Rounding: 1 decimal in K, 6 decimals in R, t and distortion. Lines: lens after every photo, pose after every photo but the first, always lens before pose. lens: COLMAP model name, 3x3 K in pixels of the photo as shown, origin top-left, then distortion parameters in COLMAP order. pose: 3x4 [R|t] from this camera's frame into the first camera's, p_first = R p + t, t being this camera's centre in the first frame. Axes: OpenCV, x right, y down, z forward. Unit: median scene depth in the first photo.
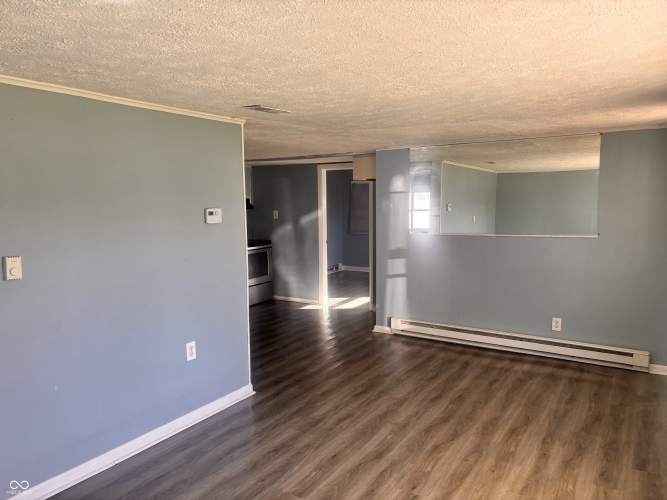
lens RADIAL K [[509.0, 0, 338.4], [0, 509.0, 248.8], [0, 0, 1]] dist [0.084930, -0.125491]
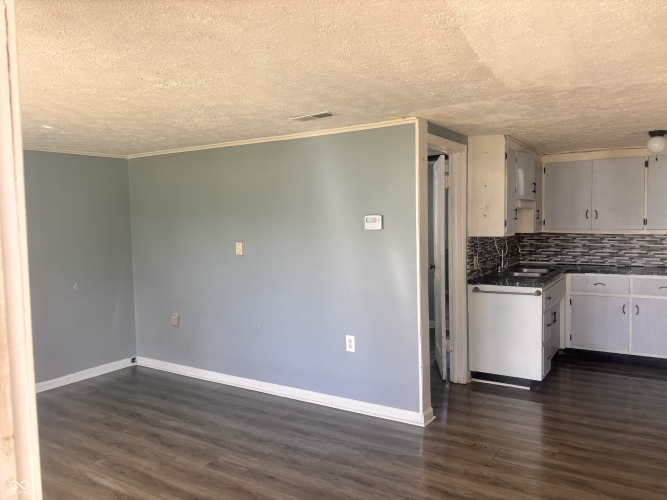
lens RADIAL K [[509.0, 0, 338.4], [0, 509.0, 248.8], [0, 0, 1]] dist [0.084930, -0.125491]
pose [[-0.011353, 0.071226, -0.997396, 0.869054], [-0.082273, 0.994011, 0.071920, -0.088580], [0.996545, 0.082875, -0.005425, 1.051281]]
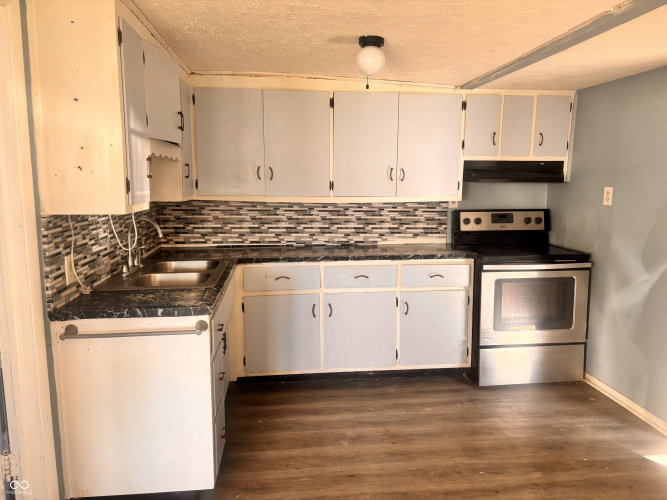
lens RADIAL K [[509.0, 0, 338.4], [0, 509.0, 248.8], [0, 0, 1]] dist [0.084930, -0.125491]
pose [[0.614943, 0.123963, -0.778767, 0.182810], [-0.088338, 0.992180, 0.088179, -0.095362], [0.783608, 0.014569, 0.621085, 1.284608]]
